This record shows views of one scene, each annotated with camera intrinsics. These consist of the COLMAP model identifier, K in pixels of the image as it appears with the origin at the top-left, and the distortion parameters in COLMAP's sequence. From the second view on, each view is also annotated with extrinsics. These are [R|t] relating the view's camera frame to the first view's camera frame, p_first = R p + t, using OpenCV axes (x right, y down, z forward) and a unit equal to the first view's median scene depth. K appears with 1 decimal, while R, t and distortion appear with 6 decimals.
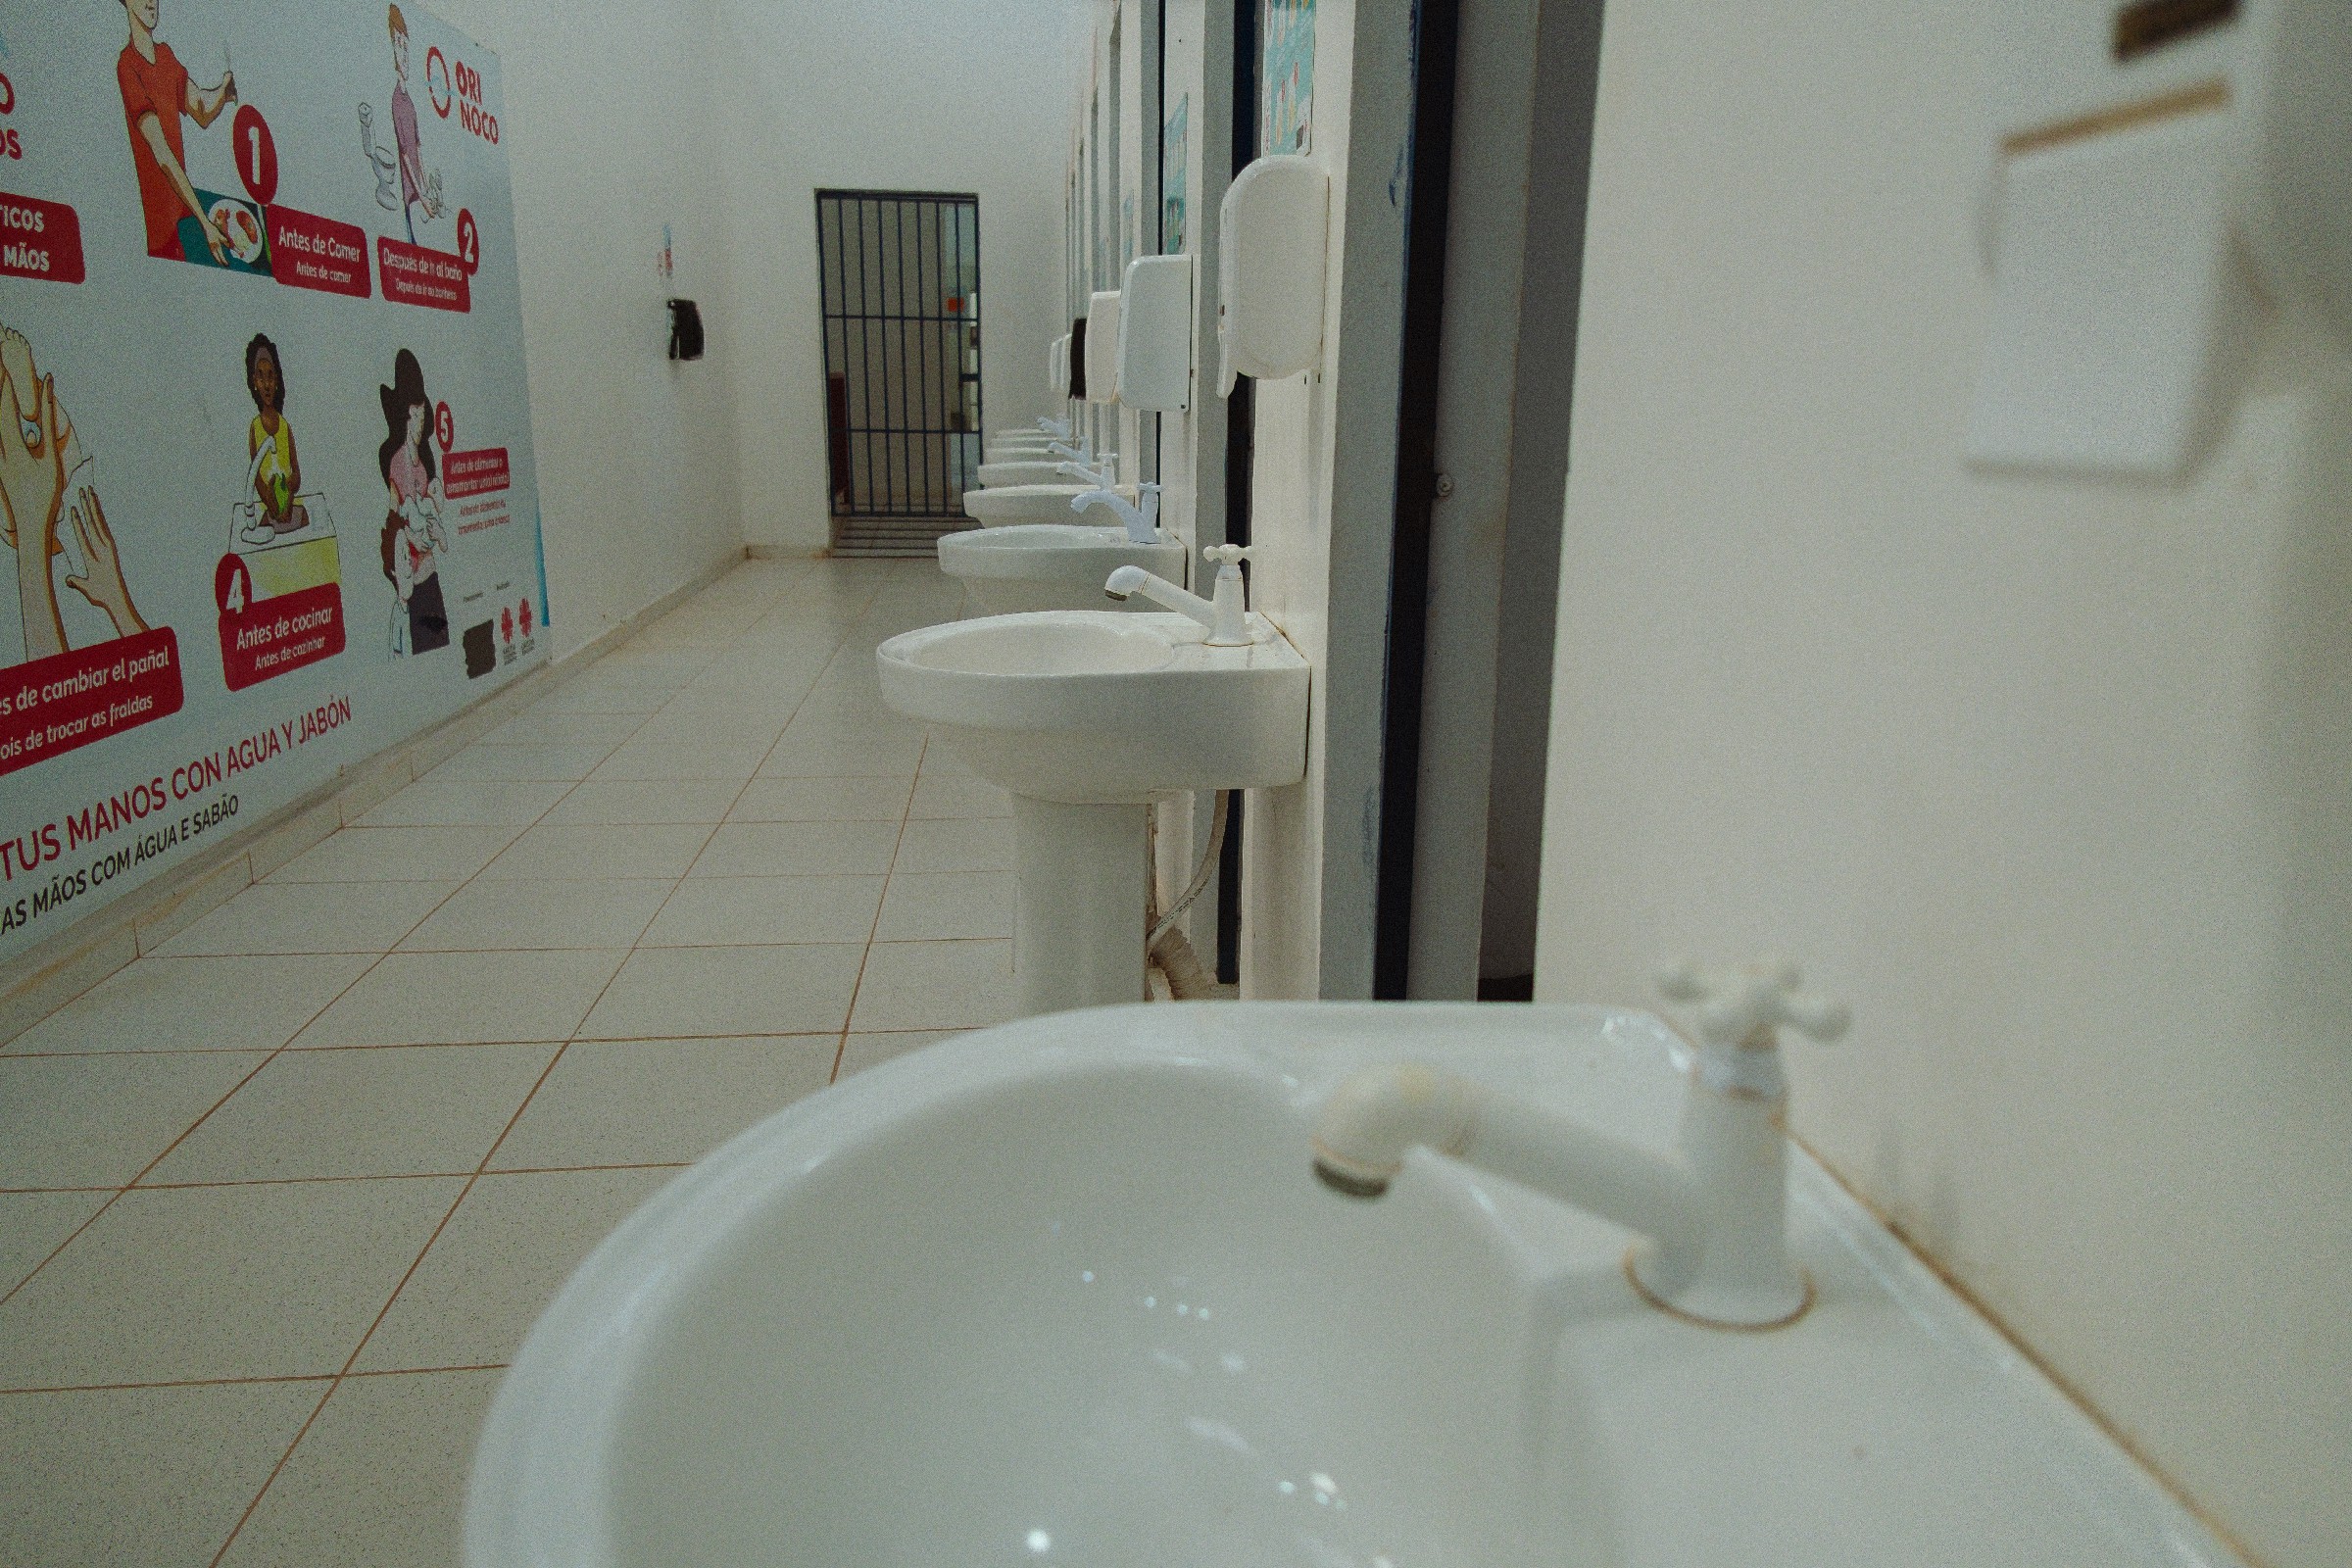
lens RADIAL K [[1538.6, 0, 1176.0], [0, 1538.6, 784.0], [0, 0, 1]] dist [0.017497, -0.027760]
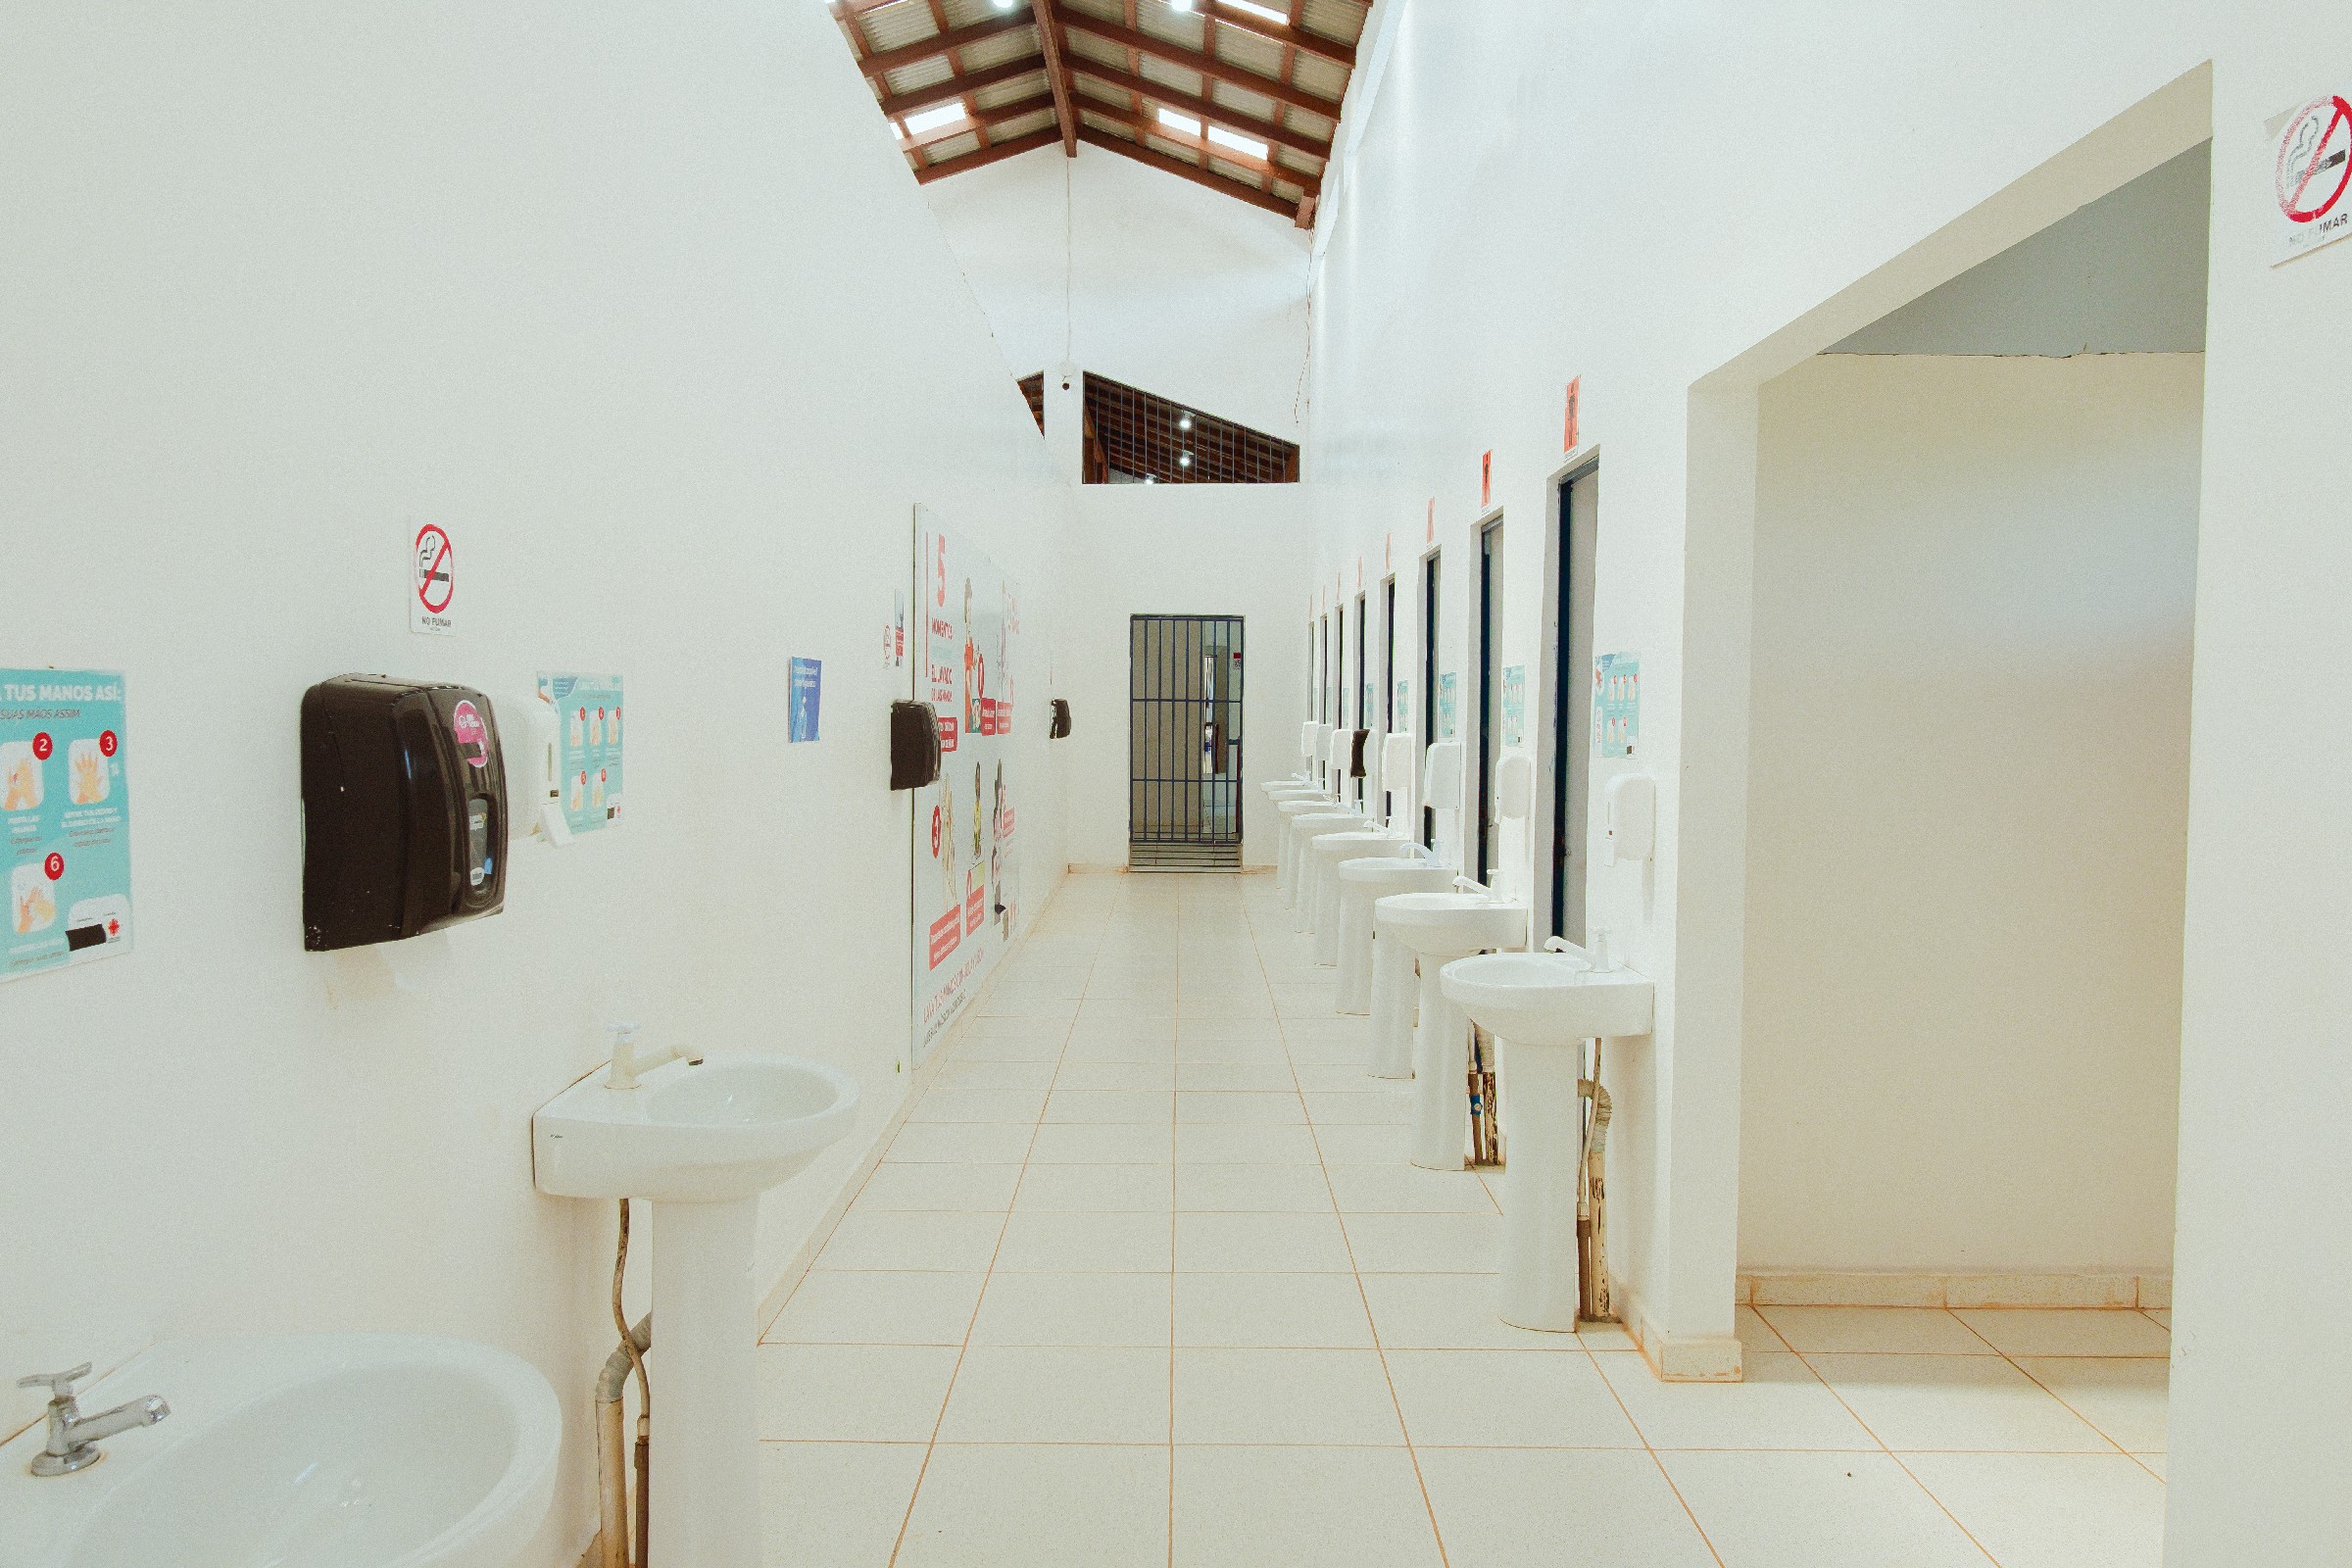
lens RADIAL K [[1559.7, 0, 1176.0], [0, 1559.7, 784.0], [0, 0, 1]] dist [0.003565, -0.002391]
pose [[0.994907, 0.001859, -0.100776, -0.137991], [-0.022218, 0.979282, -0.201279, 0.150038], [0.098314, 0.202493, 0.974336, -1.010427]]
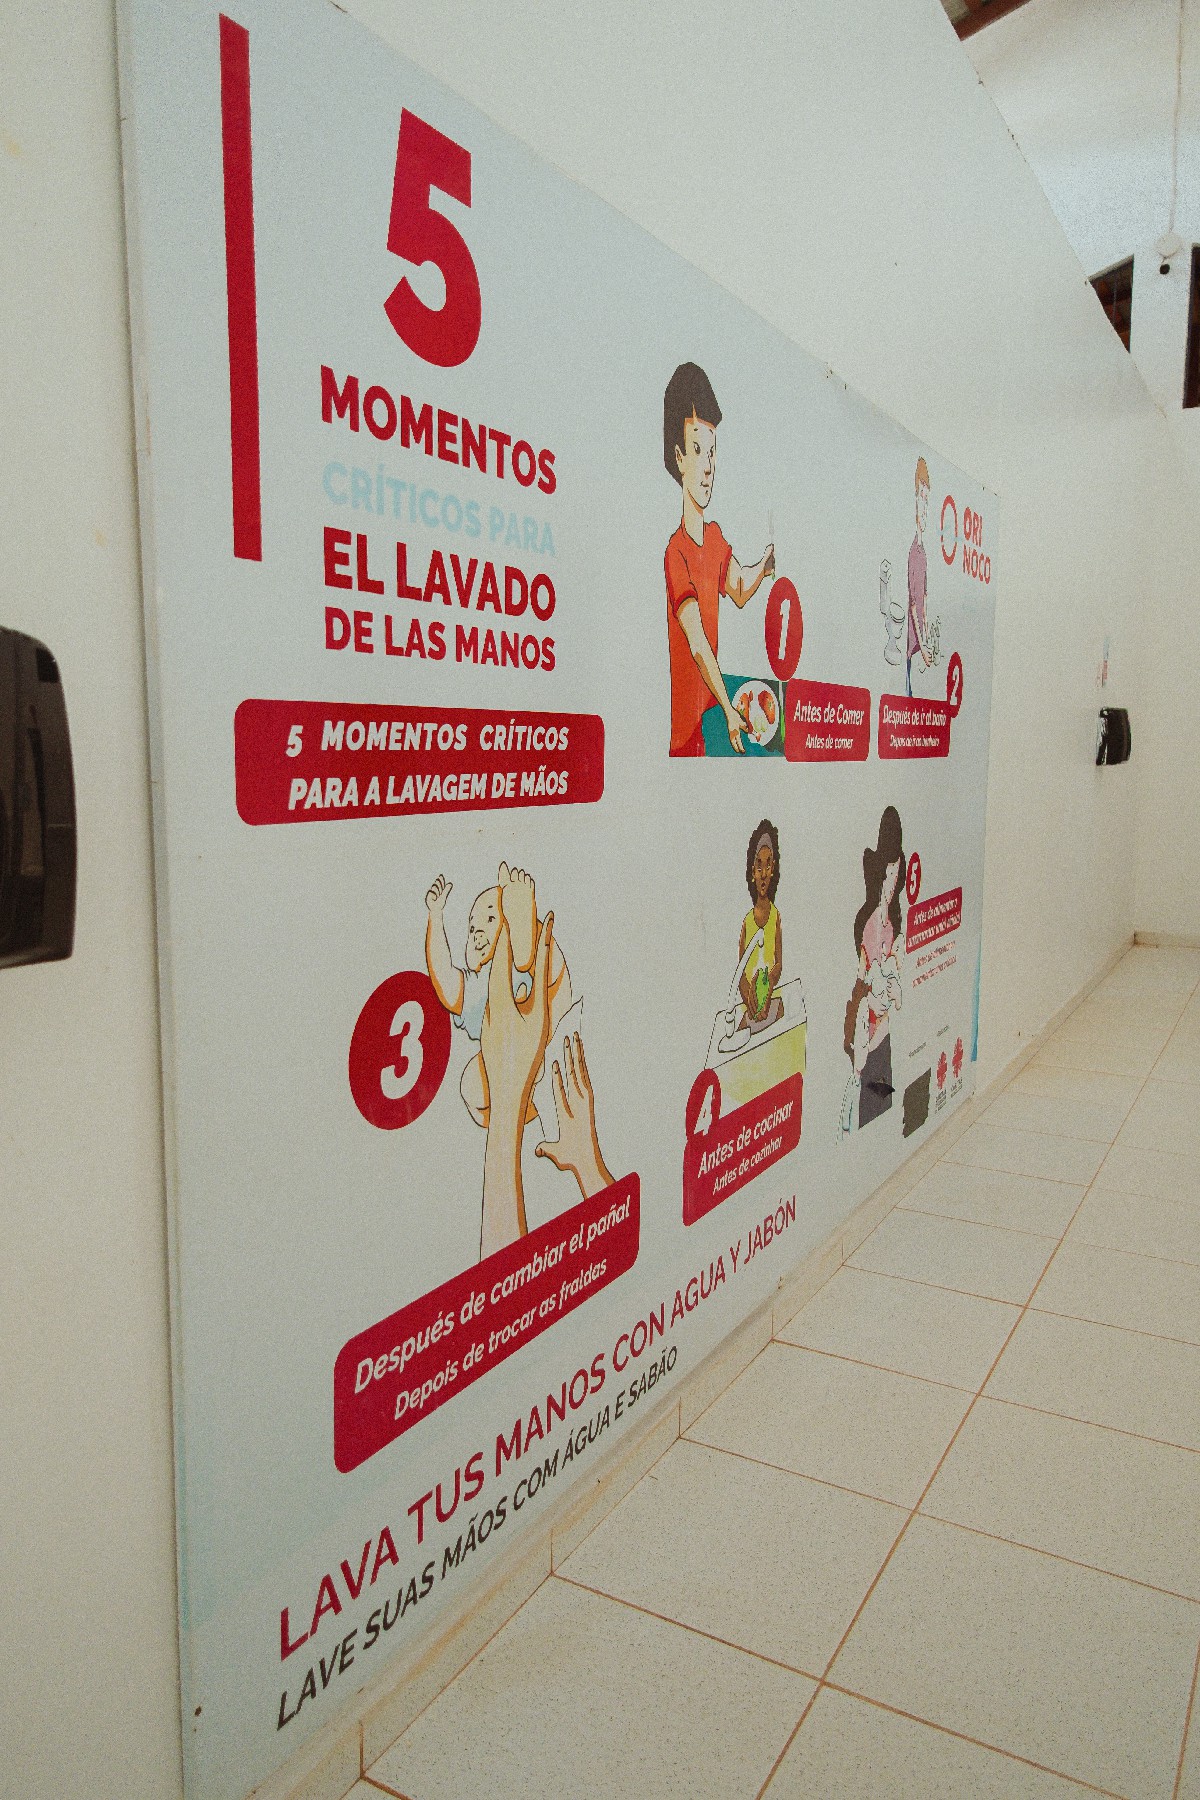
lens RADIAL K [[1244.2, 0, 600.0], [0, 1244.2, 900.0], [0, 0, 1]] dist [0.005028, 0.000705]
pose [[0.810169, 0.064259, -0.582663, -0.255718], [-0.135672, 0.987540, -0.079735, -0.183377], [0.570279, 0.143650, 0.808793, 0.378407]]
